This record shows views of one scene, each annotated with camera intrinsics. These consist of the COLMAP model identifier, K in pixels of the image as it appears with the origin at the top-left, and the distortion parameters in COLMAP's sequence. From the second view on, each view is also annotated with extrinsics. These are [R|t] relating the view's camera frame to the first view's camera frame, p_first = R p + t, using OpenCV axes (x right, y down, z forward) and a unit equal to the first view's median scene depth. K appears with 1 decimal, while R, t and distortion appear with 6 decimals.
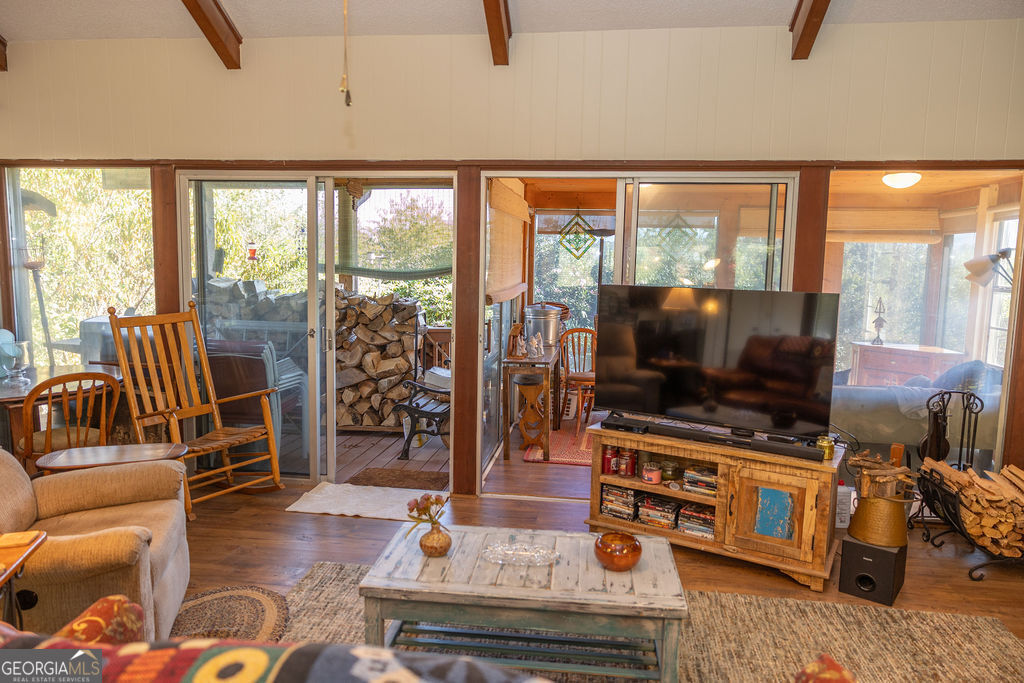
lens RADIAL K [[686.6, 0, 512.0], [0, 686.6, 341.5], [0, 0, 1]] dist [0.003422, 0.003603]
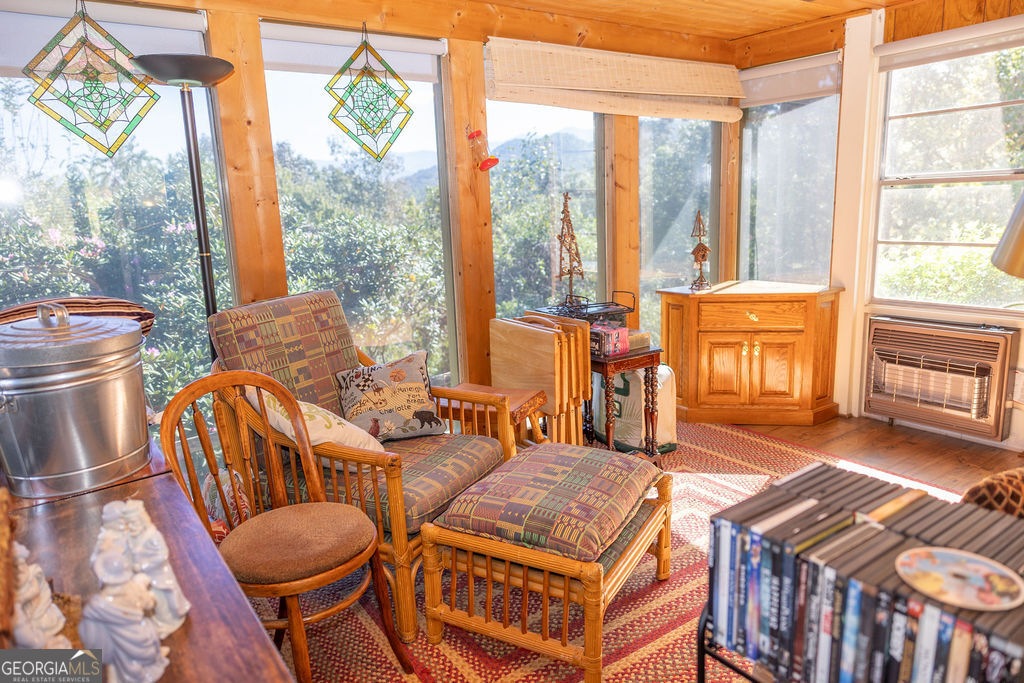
lens RADIAL K [[686.6, 0, 512.0], [0, 686.6, 341.5], [0, 0, 1]] dist [0.003422, 0.003603]
pose [[0.728024, -0.185208, 0.660060, 0.000530], [0.132115, 0.982671, 0.130012, -0.058816], [-0.672701, -0.007448, 0.739877, 0.747060]]
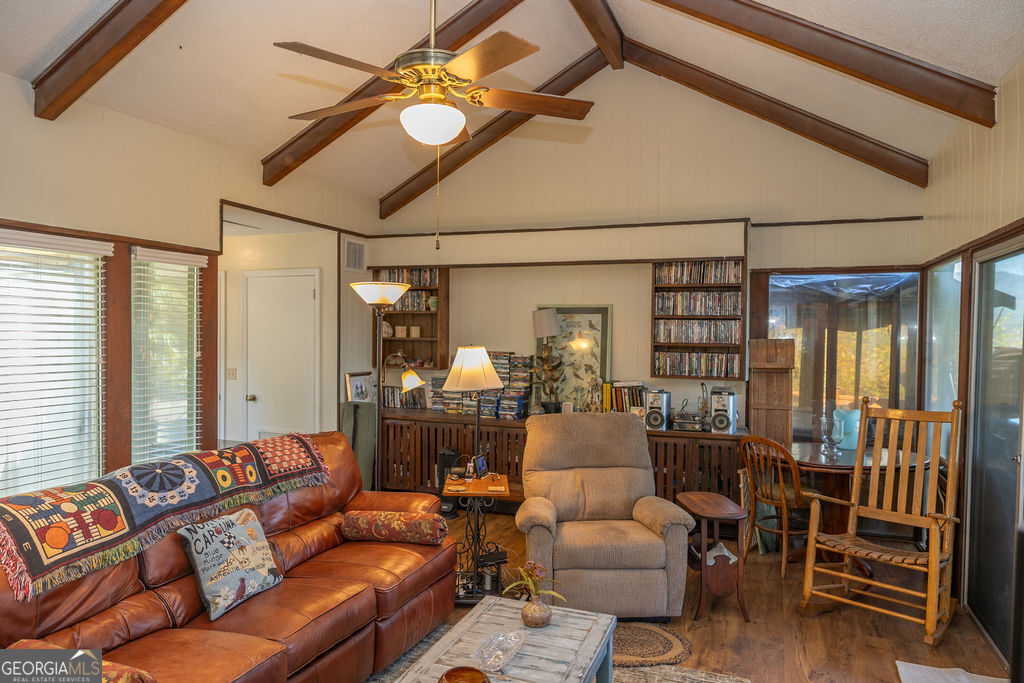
lens RADIAL K [[686.6, 0, 512.0], [0, 686.6, 341.5], [0, 0, 1]] dist [0.003422, 0.003603]
pose [[-0.250290, -0.003074, -0.968166, 0.396265], [-0.126613, 0.991511, 0.029584, -0.066320], [0.959856, 0.129987, -0.248554, 0.496986]]
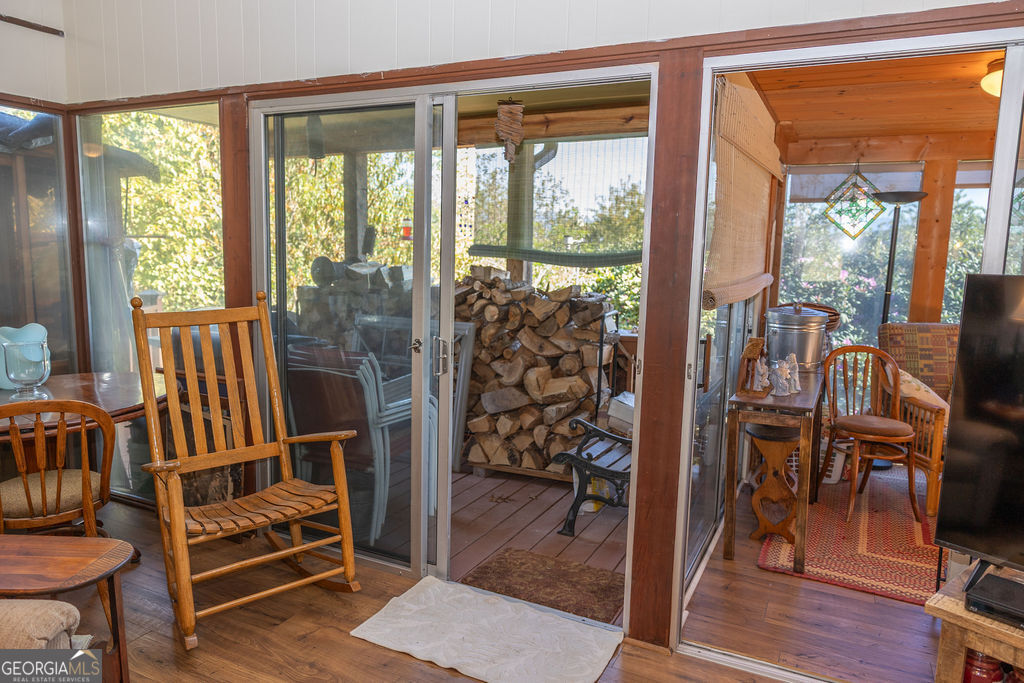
lens RADIAL K [[686.6, 0, 512.0], [0, 686.6, 341.5], [0, 0, 1]] dist [0.003422, 0.003603]
pose [[0.949345, 0.044037, -0.311135, -0.007835], [-0.040578, 0.999022, 0.017583, -0.022989], [0.311605, -0.004067, 0.950203, 0.317318]]
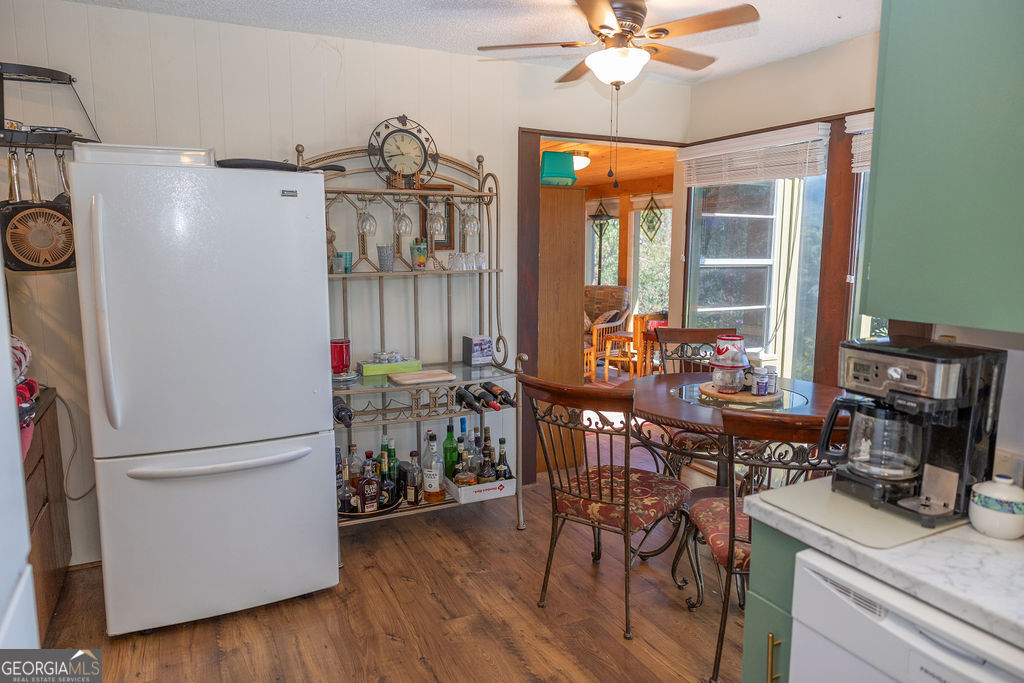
lens RADIAL K [[686.6, 0, 512.0], [0, 686.6, 341.5], [0, 0, 1]] dist [0.003422, 0.003603]
pose [[0.553908, 0.102770, -0.826211, 1.231017], [-0.091965, 0.993832, 0.061965, -0.004519], [0.827483, 0.041659, 0.559943, 0.249567]]
